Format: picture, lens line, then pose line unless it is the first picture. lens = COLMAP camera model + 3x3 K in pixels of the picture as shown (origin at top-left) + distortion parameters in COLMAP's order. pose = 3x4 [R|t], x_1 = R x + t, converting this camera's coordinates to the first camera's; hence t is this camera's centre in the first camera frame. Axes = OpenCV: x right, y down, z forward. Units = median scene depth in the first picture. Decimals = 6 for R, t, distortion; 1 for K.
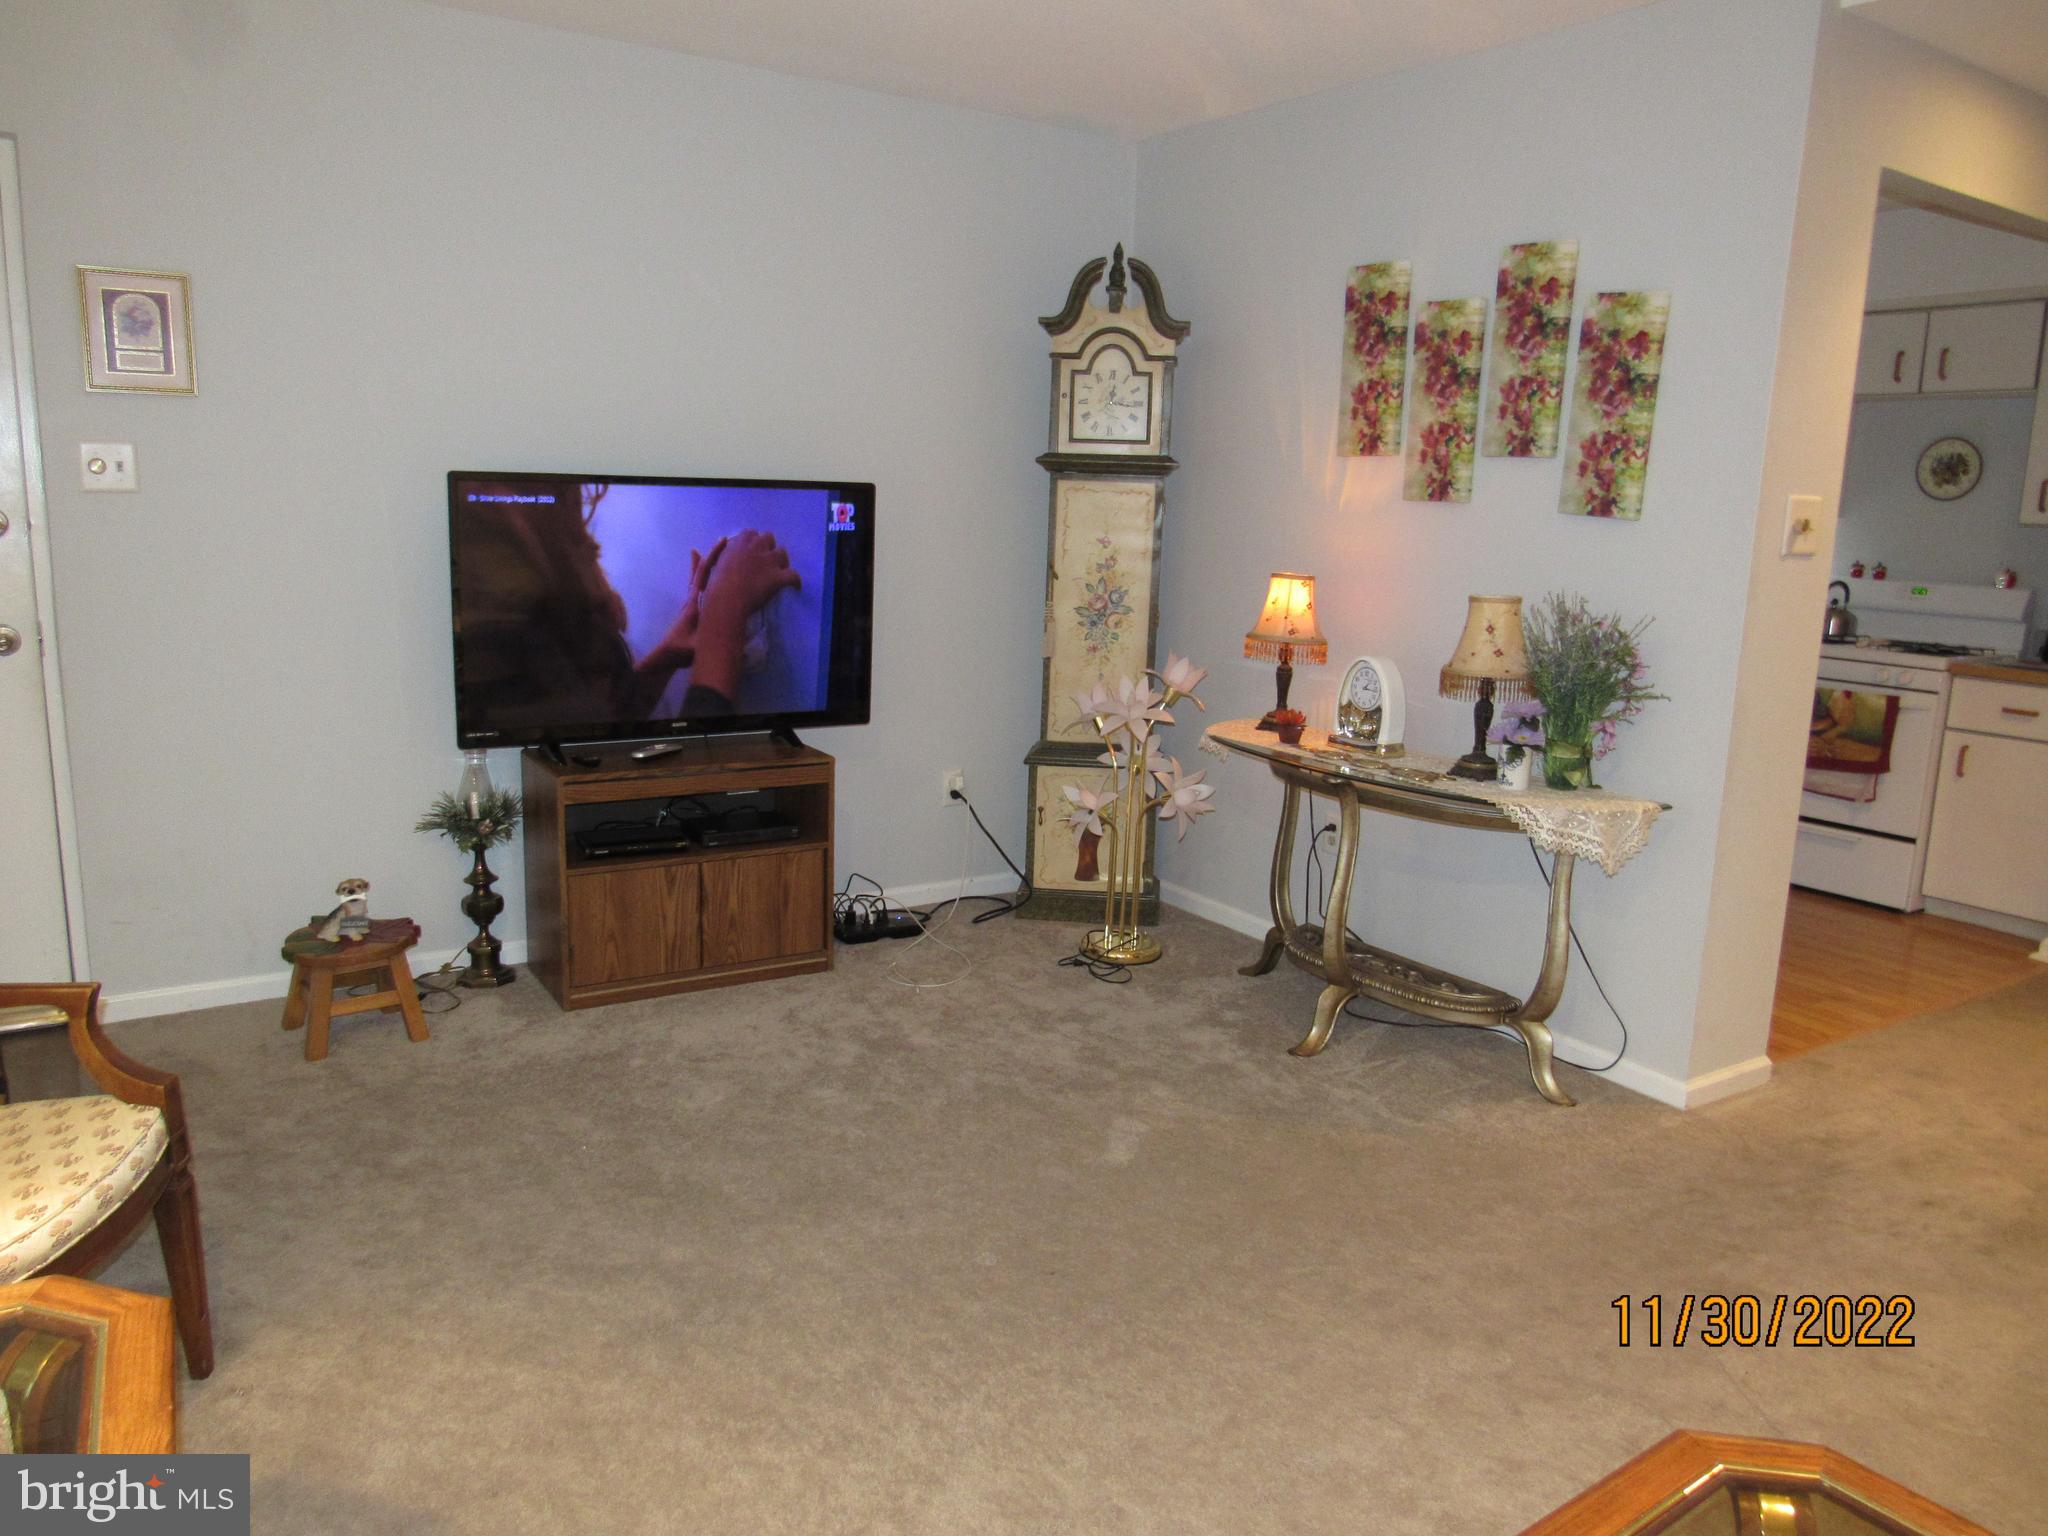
lens RADIAL K [[1473.6, 0, 1024.0], [0, 1473.6, 768.0], [0, 0, 1]] dist [-0.023044, 0.005317]
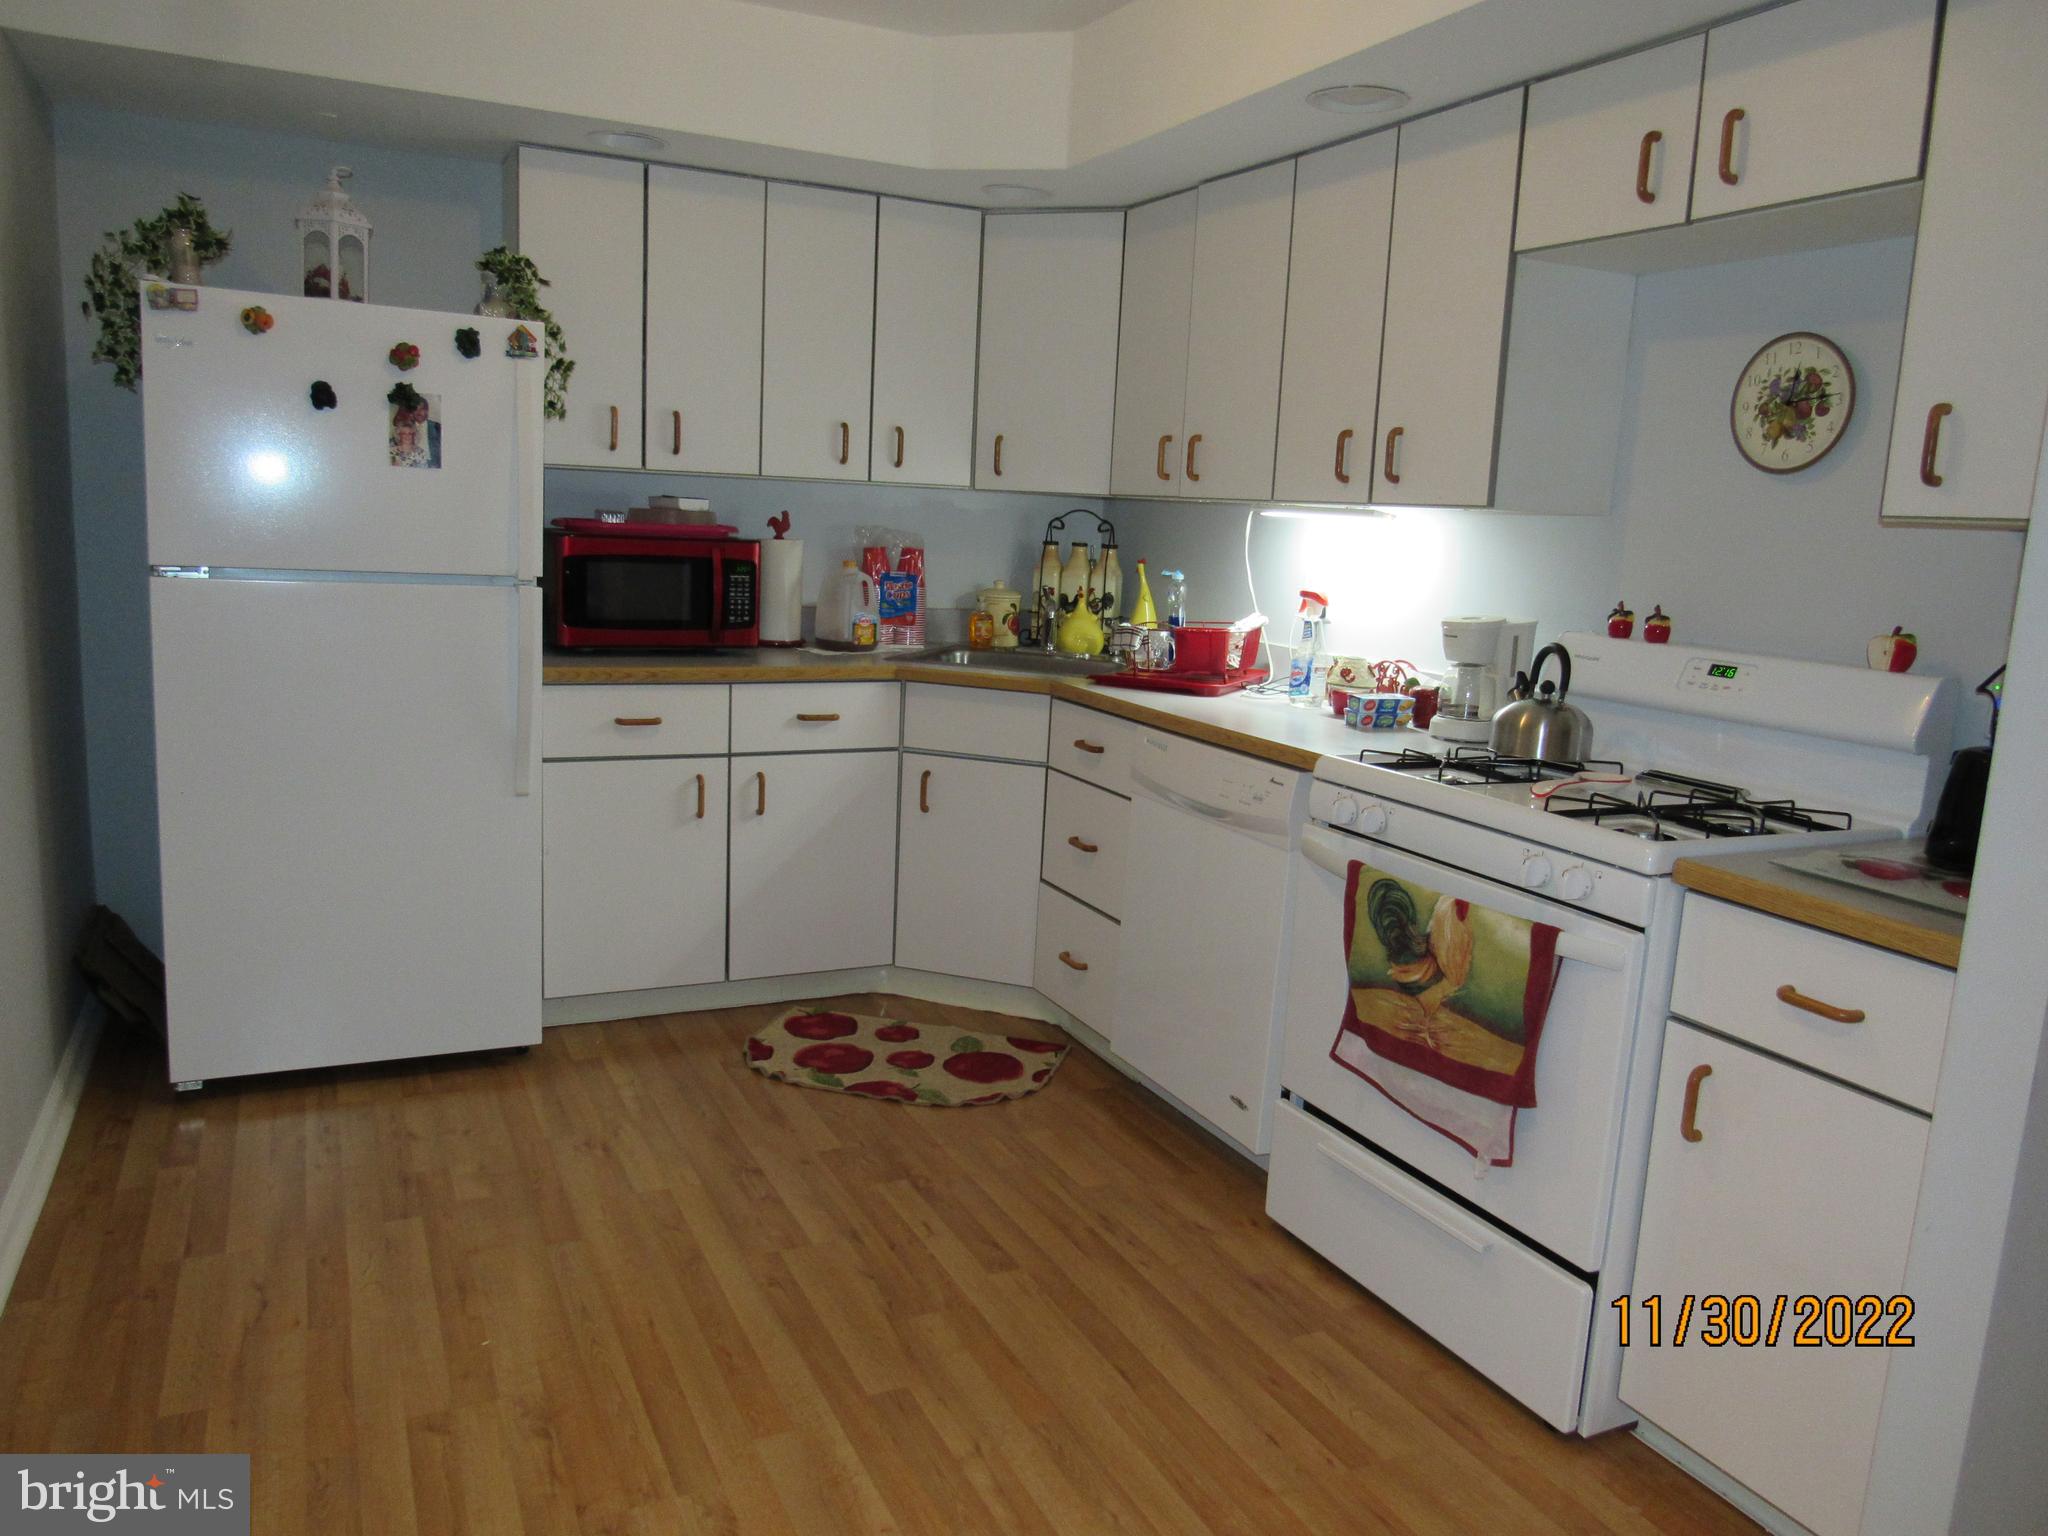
lens RADIAL K [[1473.6, 0, 1024.0], [0, 1473.6, 768.0], [0, 0, 1]] dist [-0.023044, 0.005317]
pose [[0.989503, 0.036844, -0.139735, 0.478153], [-0.039603, 0.999071, -0.017016, -0.077130], [0.138978, 0.022371, 0.990043, 0.534783]]
